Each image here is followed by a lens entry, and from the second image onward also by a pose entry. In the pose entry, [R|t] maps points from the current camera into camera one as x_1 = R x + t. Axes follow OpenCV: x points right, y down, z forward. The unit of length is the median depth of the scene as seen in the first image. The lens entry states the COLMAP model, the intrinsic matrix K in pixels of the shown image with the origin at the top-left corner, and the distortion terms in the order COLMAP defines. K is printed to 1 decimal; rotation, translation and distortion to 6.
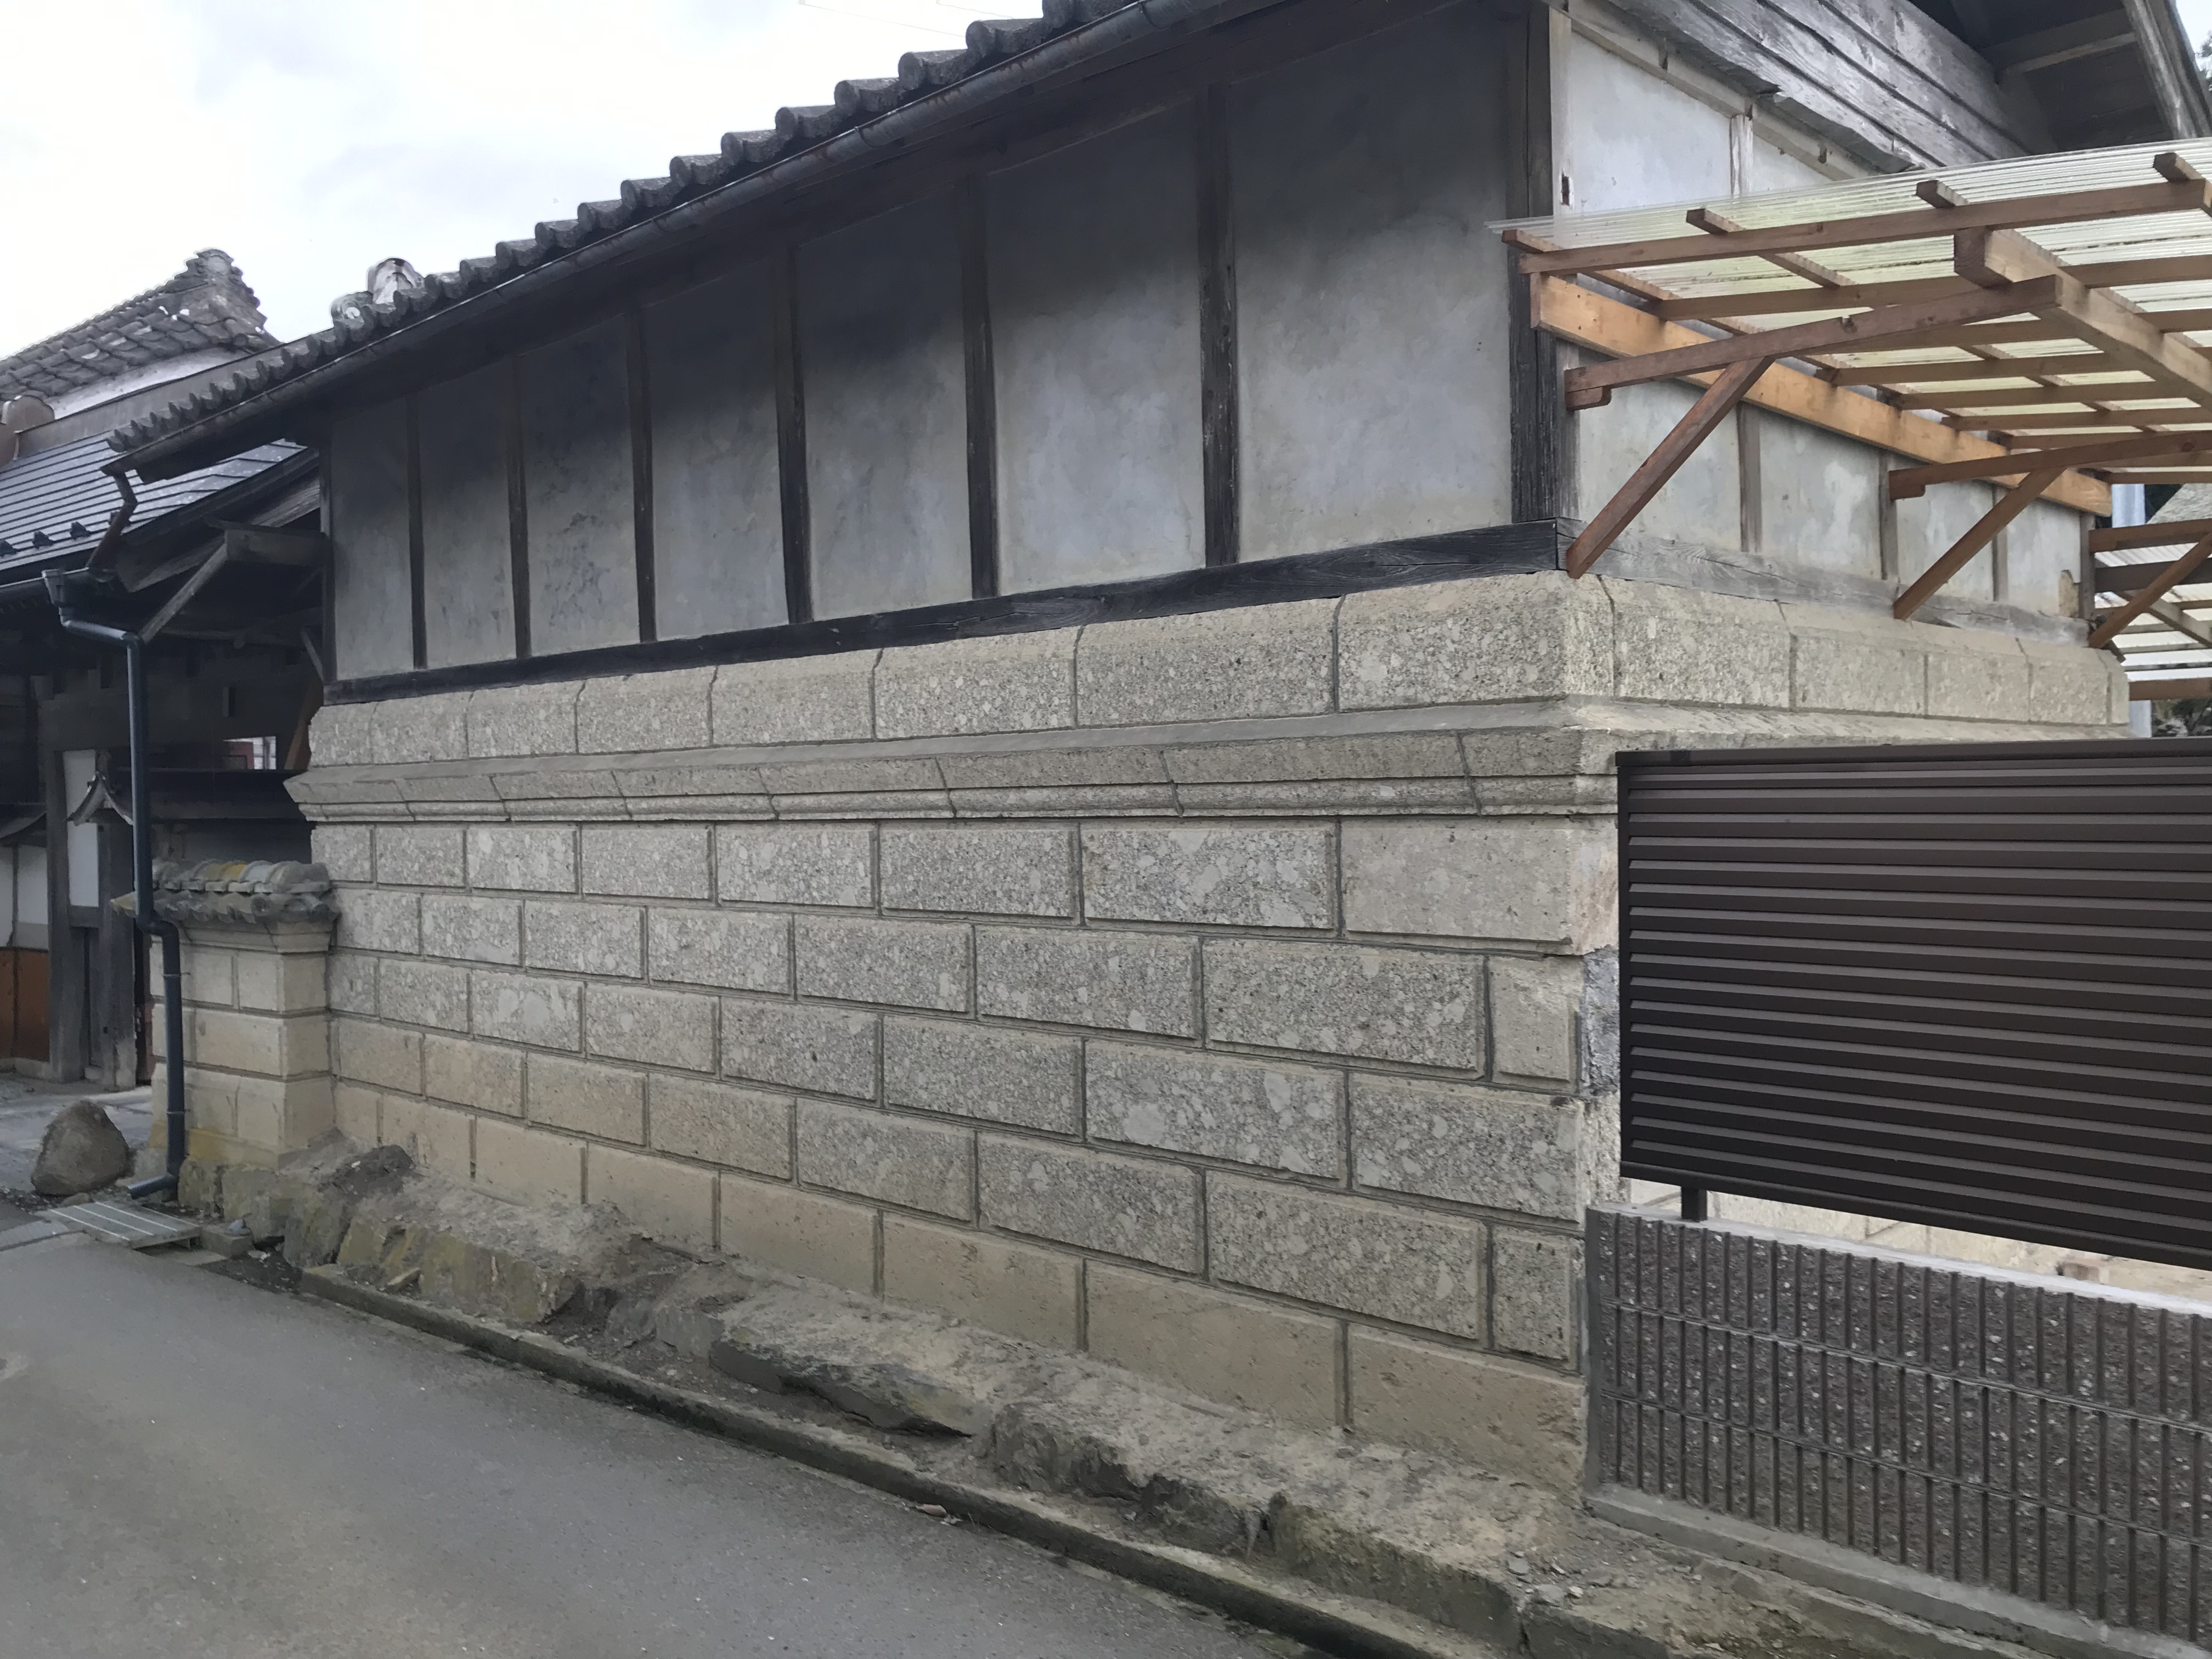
lens RADIAL K [[1838.3, 0, 1102.6], [0, 1838.3, 846.7], [0, 0, 1]] dist [0.044876, -0.039023]
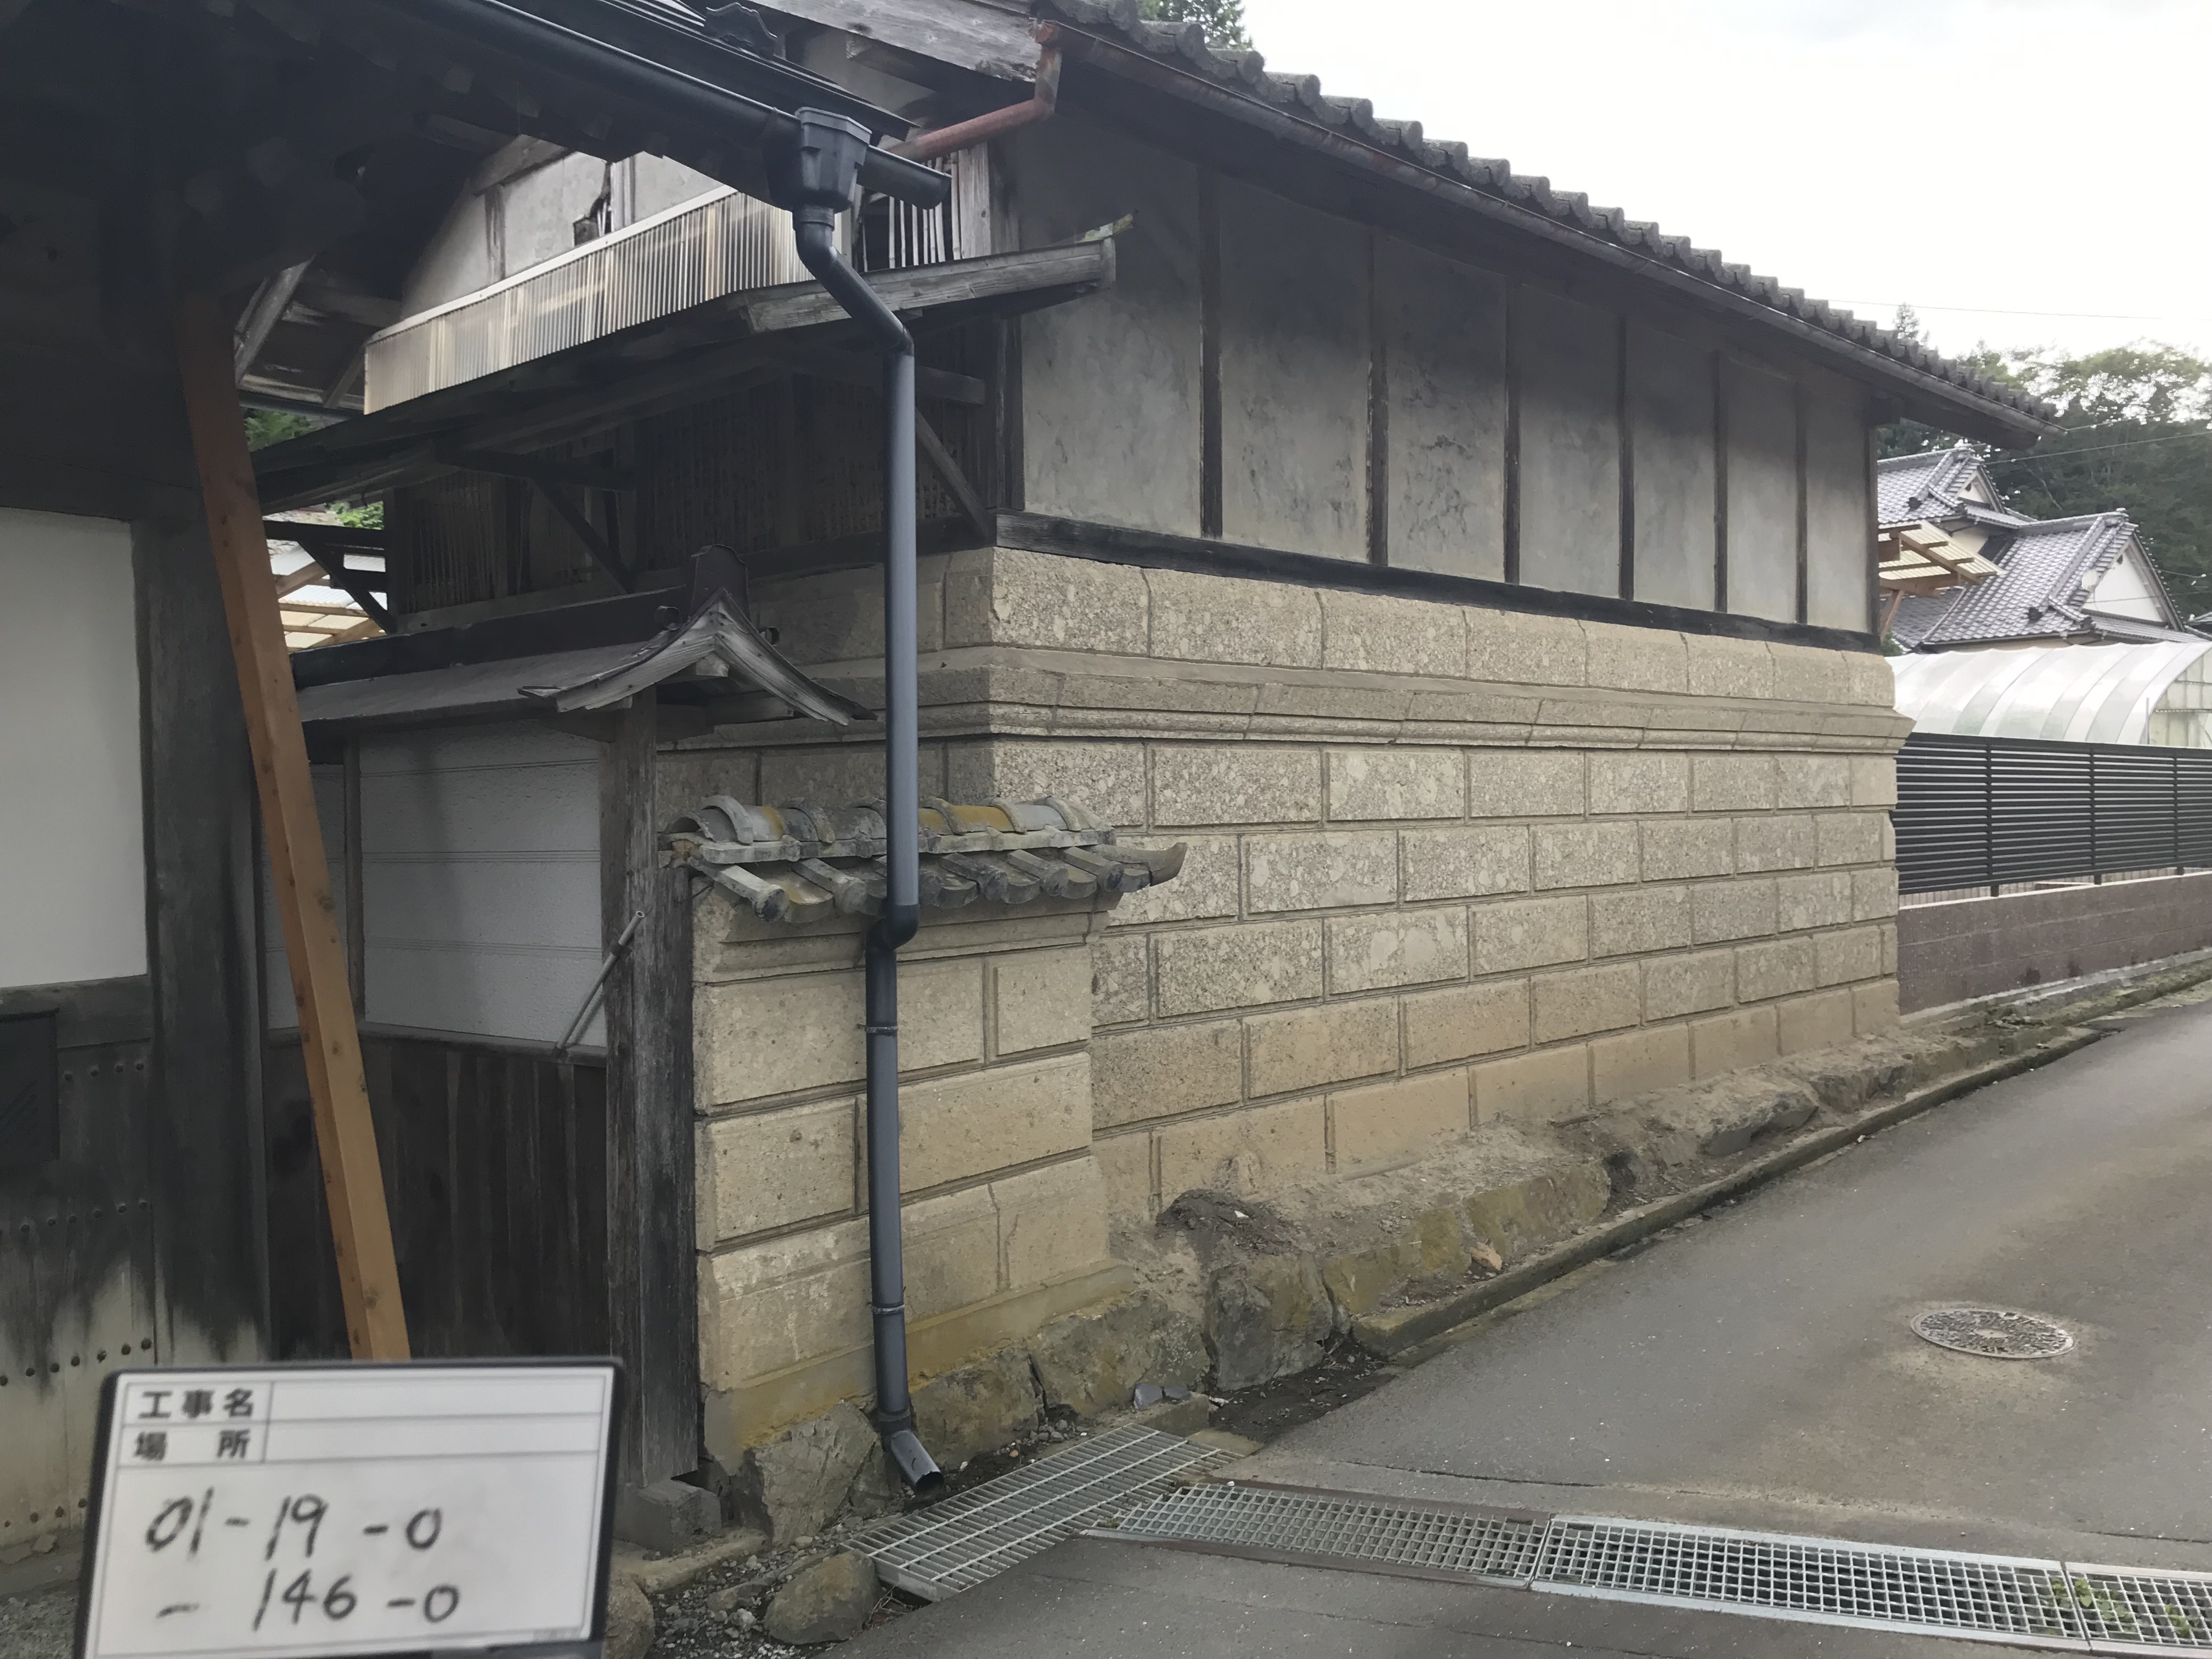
lens RADIAL K [[1838.3, 0, 1098.9], [0, 1838.3, 815.2], [0, 0, 1]] dist [0.044876, -0.039023]
pose [[-0.019462, 0.000479, 0.999810, -1.322091], [0.032616, 0.999468, 0.000156, 0.017848], [-0.999278, 0.032613, -0.019467, 1.258817]]
